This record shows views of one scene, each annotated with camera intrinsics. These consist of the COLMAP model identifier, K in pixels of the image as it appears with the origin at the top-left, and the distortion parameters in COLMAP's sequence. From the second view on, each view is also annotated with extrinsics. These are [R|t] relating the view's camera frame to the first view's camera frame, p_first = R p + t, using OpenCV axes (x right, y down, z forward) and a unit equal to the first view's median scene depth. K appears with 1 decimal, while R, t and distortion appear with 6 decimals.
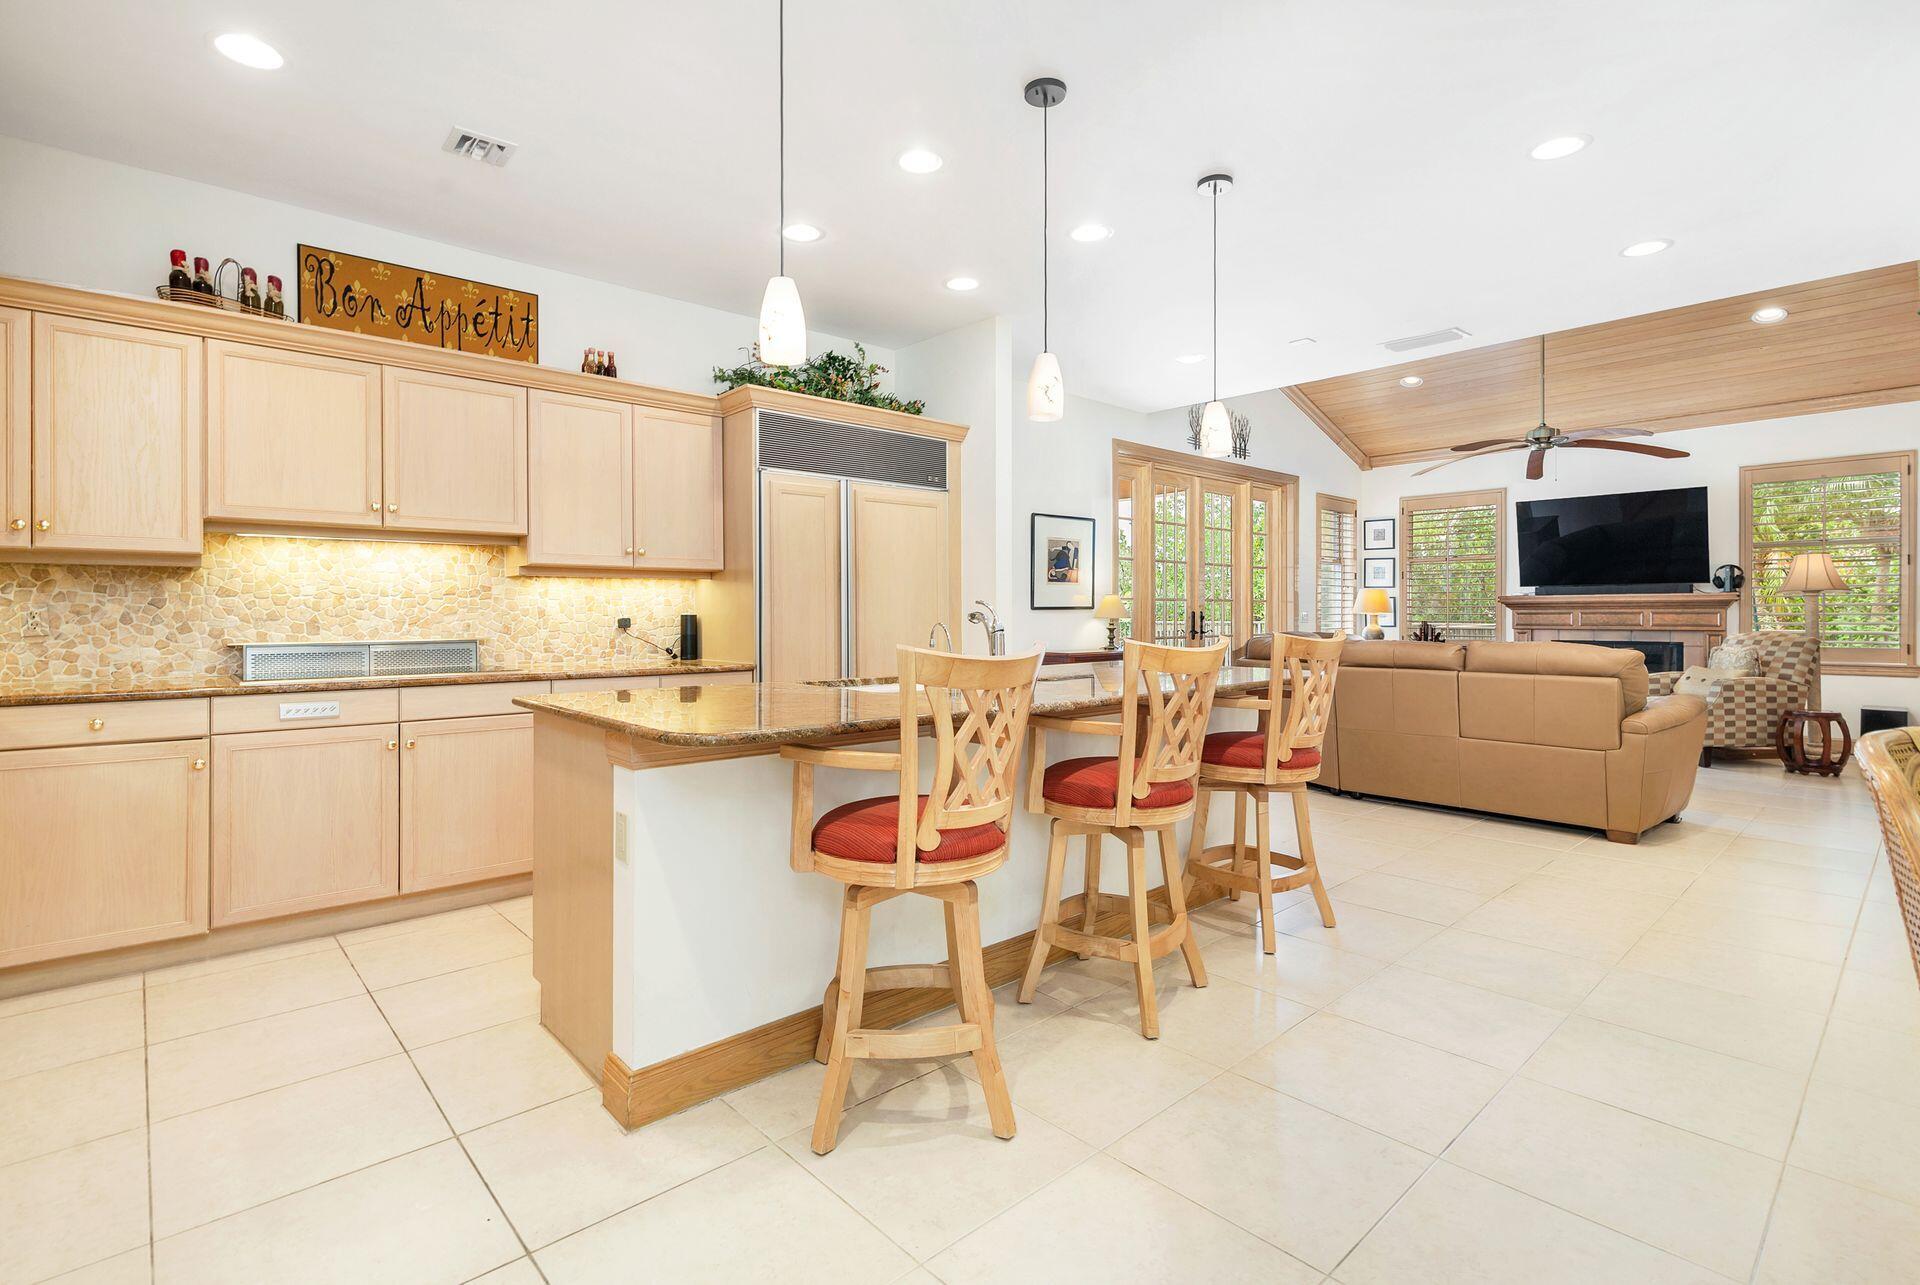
lens RADIAL K [[902.1, 0, 949.1], [0, 902.1, 620.8], [0, 0, 1]] dist [0.002071, -0.000139]
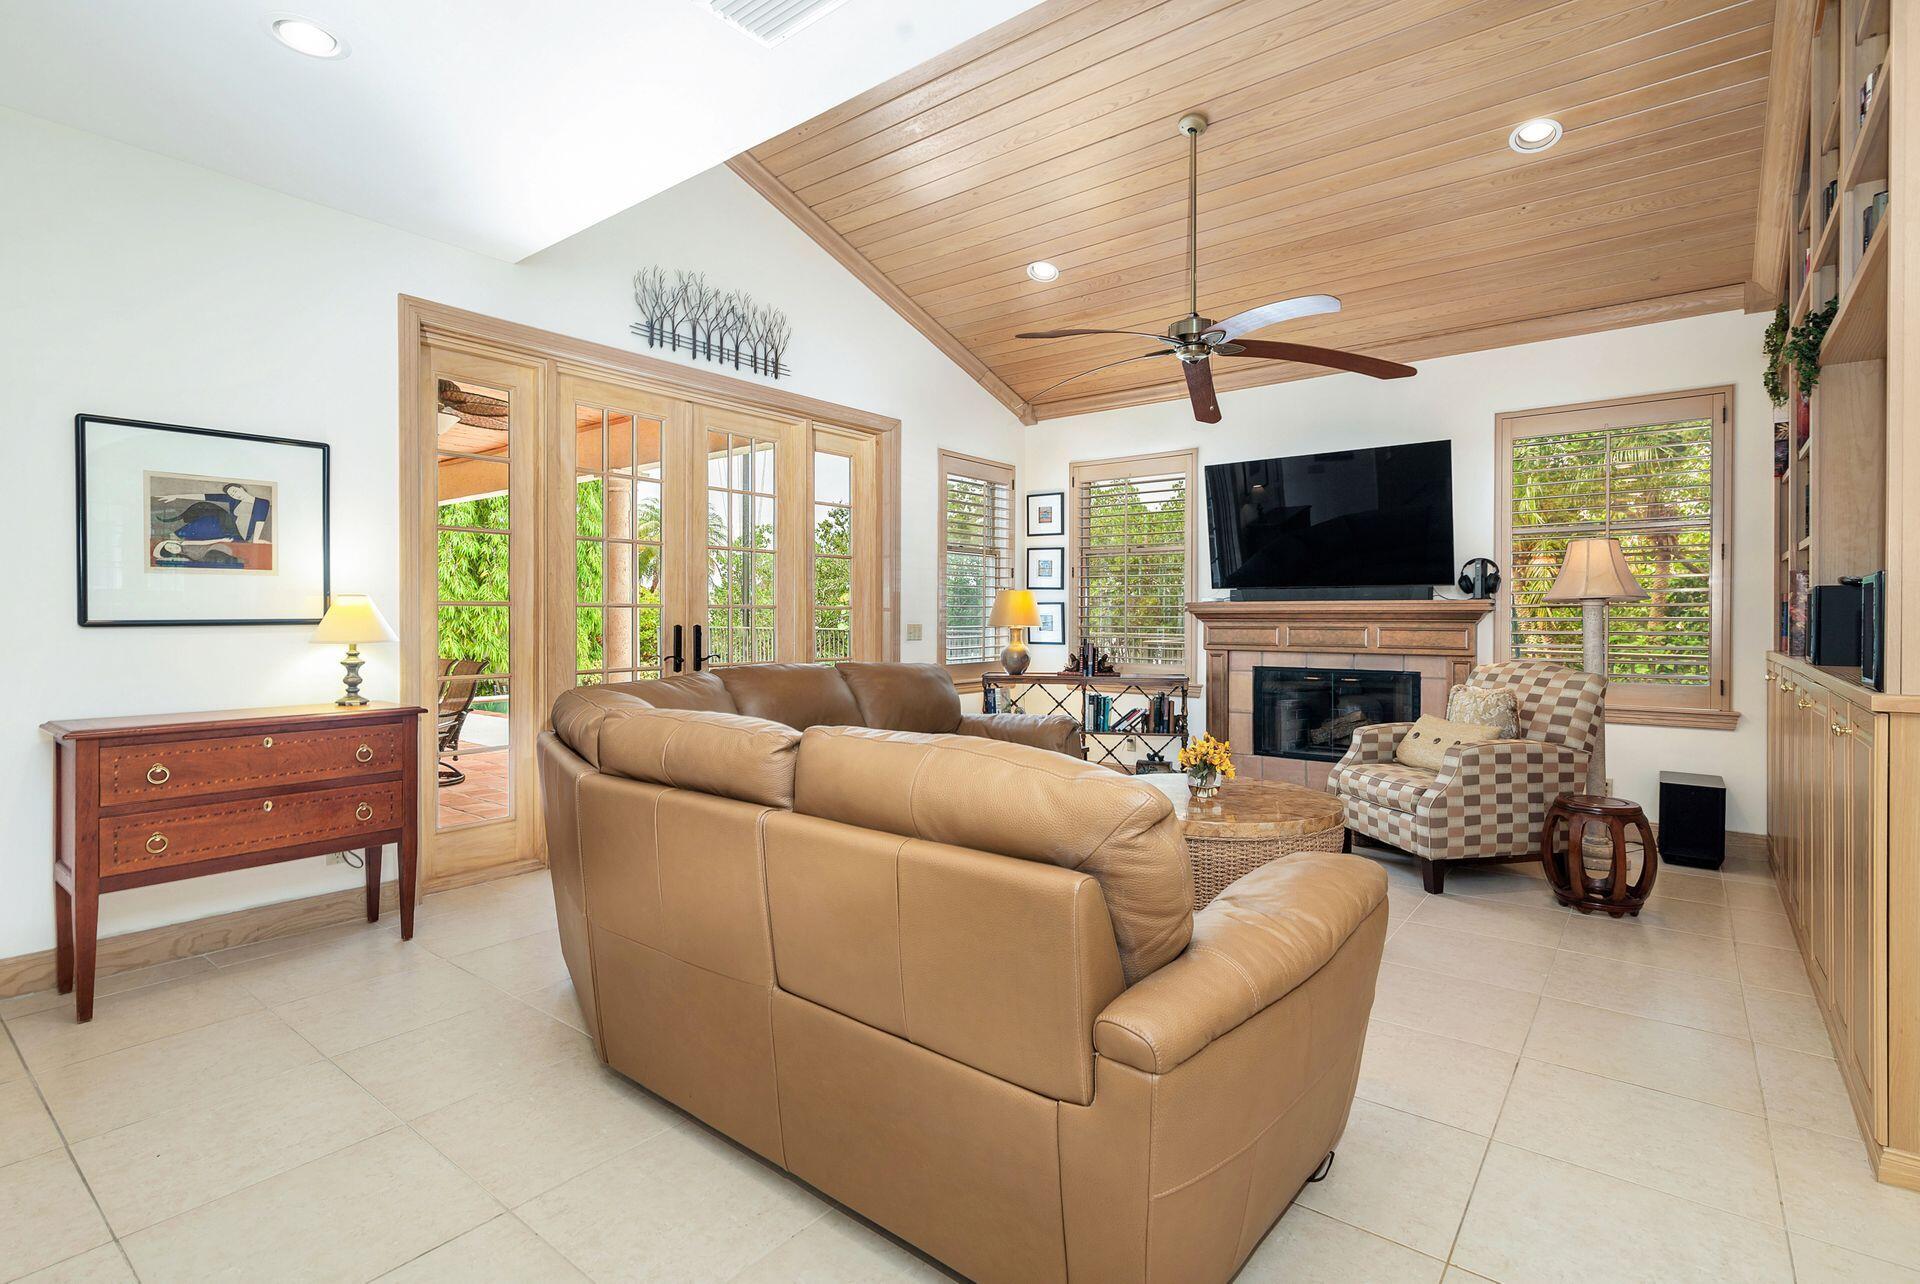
lens RADIAL K [[819.4, 0, 972.8], [0, 819.4, 623.6], [0, 0, 1]] dist [-0.002931, -0.000187]
pose [[0.990869, 0.003090, 0.134793, 0.457960], [-0.003482, 0.999990, 0.002673, -0.015485], [-0.134783, -0.003118, 0.990870, 0.502995]]
